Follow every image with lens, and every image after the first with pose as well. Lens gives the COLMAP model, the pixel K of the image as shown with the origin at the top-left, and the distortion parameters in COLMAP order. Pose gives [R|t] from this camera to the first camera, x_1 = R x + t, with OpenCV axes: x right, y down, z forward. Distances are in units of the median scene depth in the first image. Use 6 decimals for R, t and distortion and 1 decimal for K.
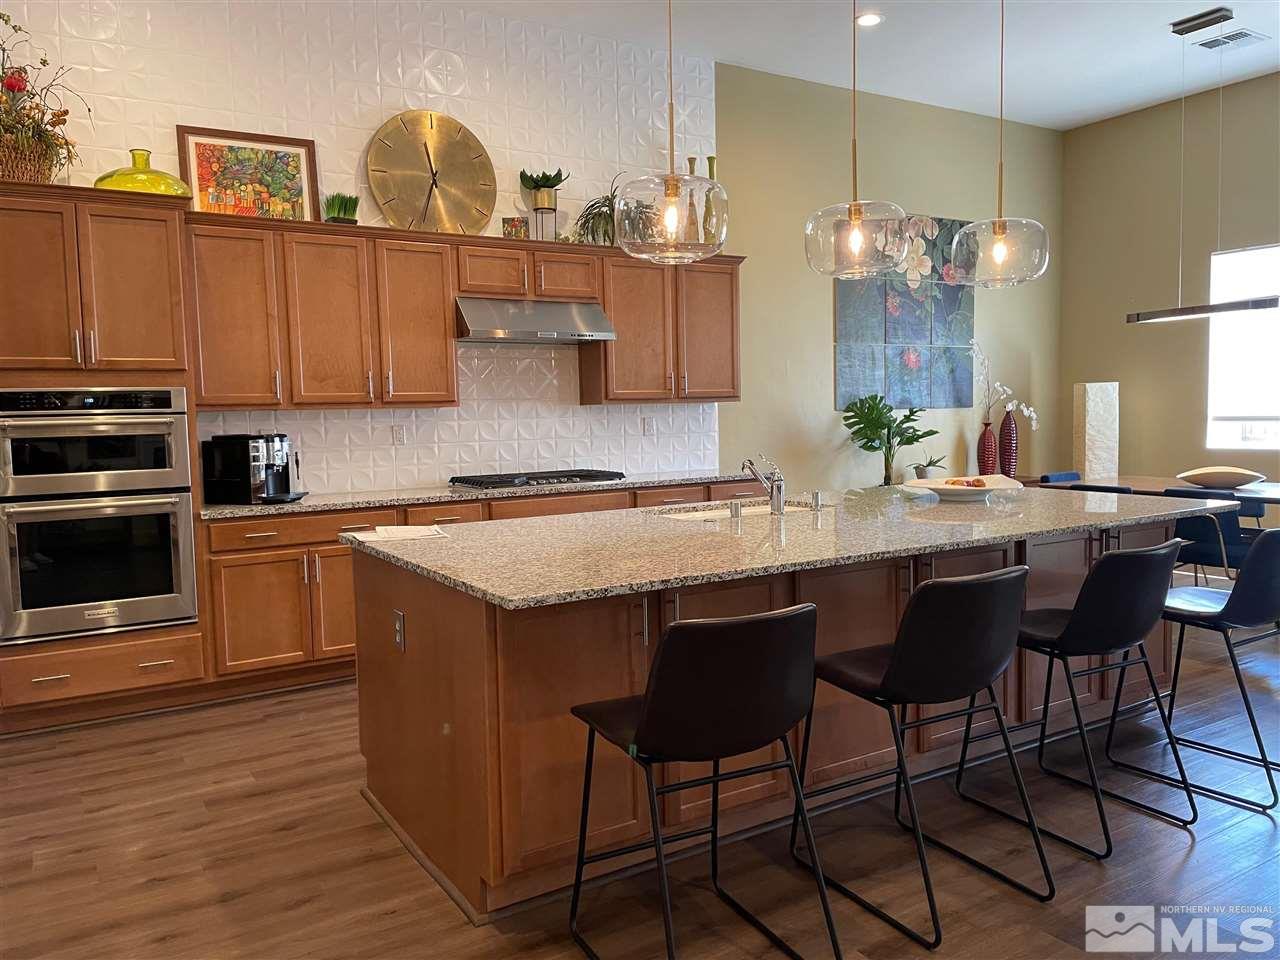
lens RADIAL K [[961.9, 0, 635.1], [0, 961.9, 477.2], [0, 0, 1]] dist [0.076119, -0.093777]
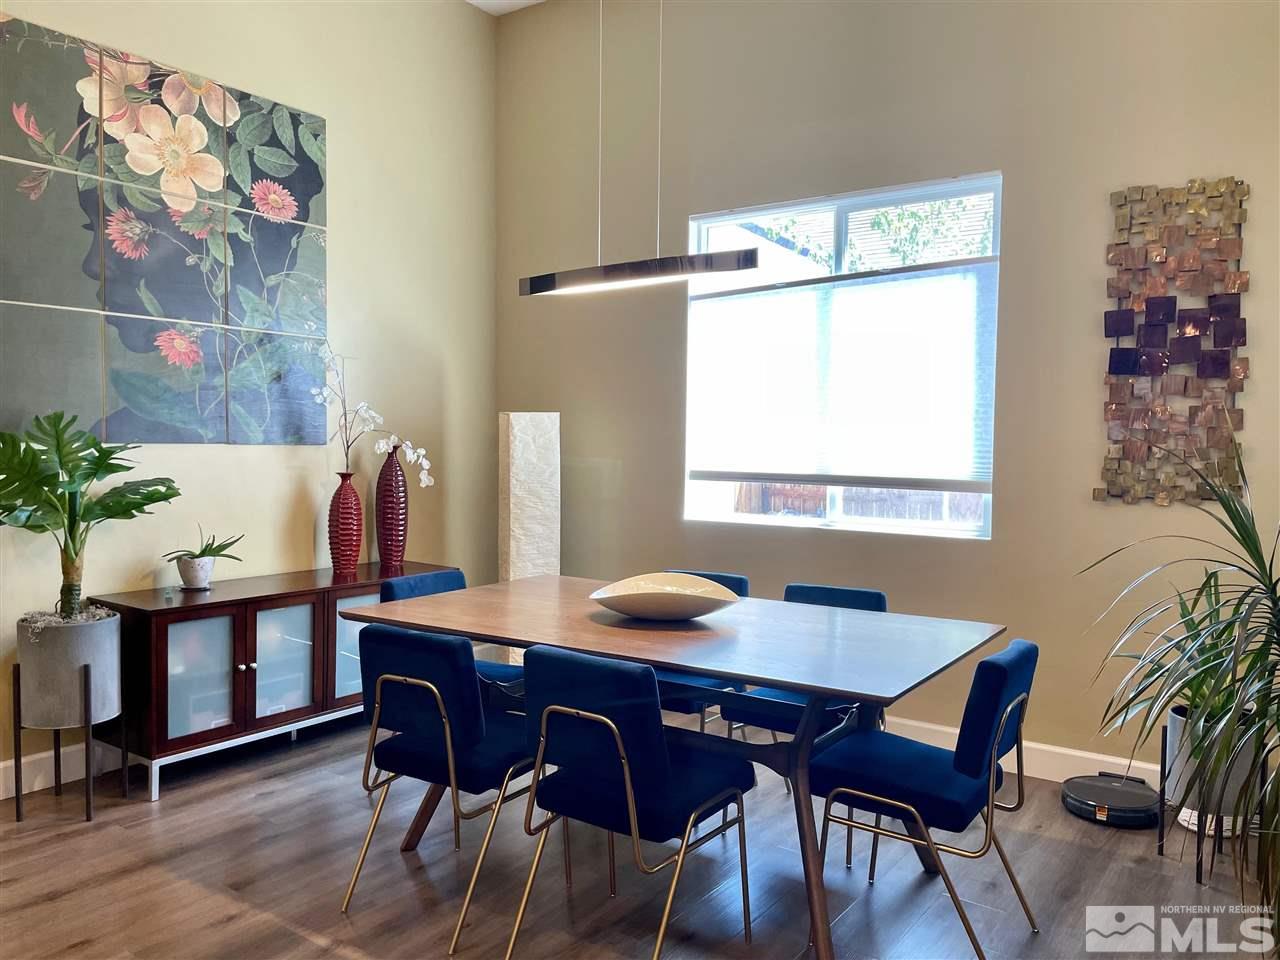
lens RADIAL K [[961.9, 0, 645.2], [0, 961.9, 469.8], [0, 0, 1]] dist [0.076119, -0.093777]
pose [[0.916107, 0.020564, 0.400406, 0.431938], [-0.004966, 0.999189, -0.039956, -0.052643], [-0.400903, 0.034616, 0.915466, 0.599106]]
